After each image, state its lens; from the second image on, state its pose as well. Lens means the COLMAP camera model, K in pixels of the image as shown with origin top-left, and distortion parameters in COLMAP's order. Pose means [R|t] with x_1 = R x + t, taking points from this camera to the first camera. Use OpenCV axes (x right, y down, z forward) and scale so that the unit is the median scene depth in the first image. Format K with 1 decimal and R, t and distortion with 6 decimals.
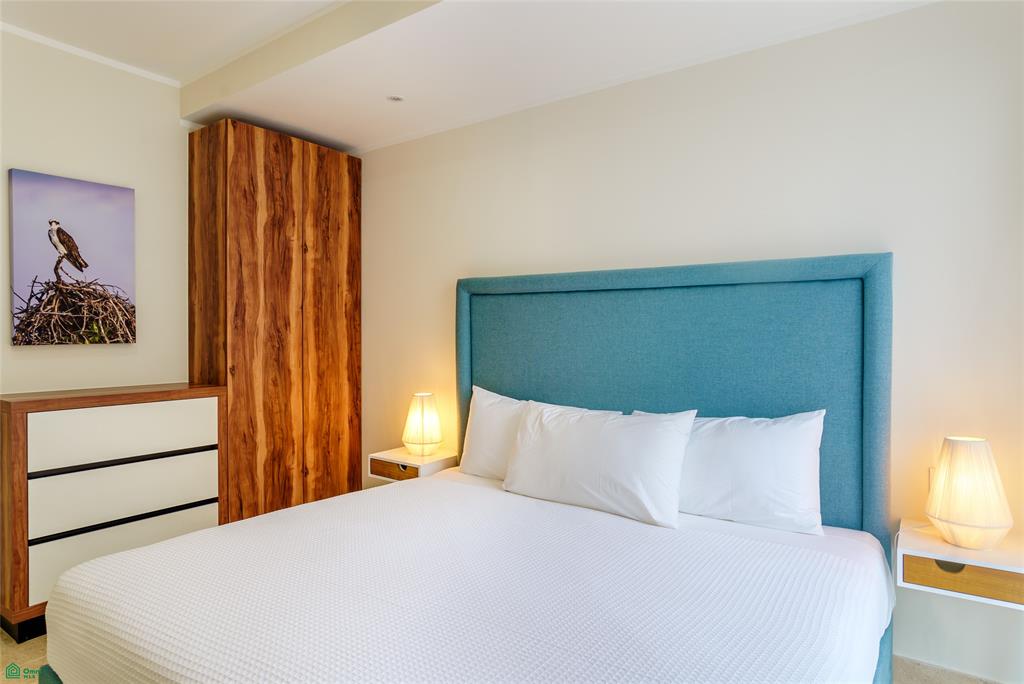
lens RADIAL K [[607.4, 0, 515.6], [0, 607.4, 333.3], [0, 0, 1]] dist [0.000297, 0.000131]
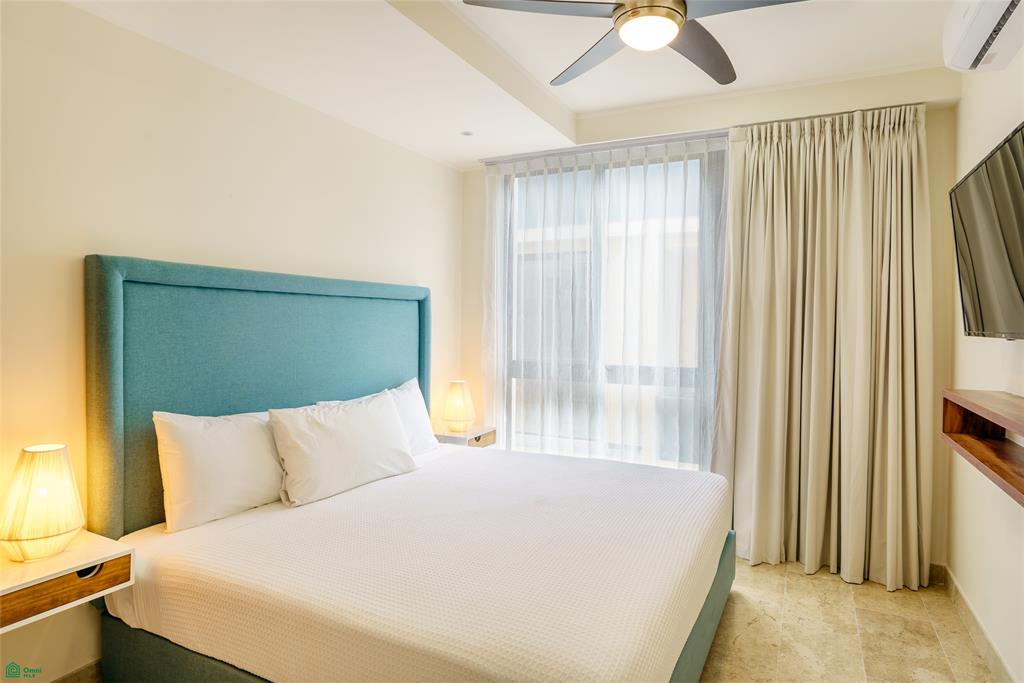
lens RADIAL K [[607.4, 0, 515.6], [0, 607.4, 332.8], [0, 0, 1]] dist [0.000297, 0.000131]
pose [[-0.148194, -0.016658, 0.988818, -0.860081], [-0.002590, 0.999861, 0.016456, -0.019439], [-0.988955, -0.000122, -0.148217, 0.708541]]
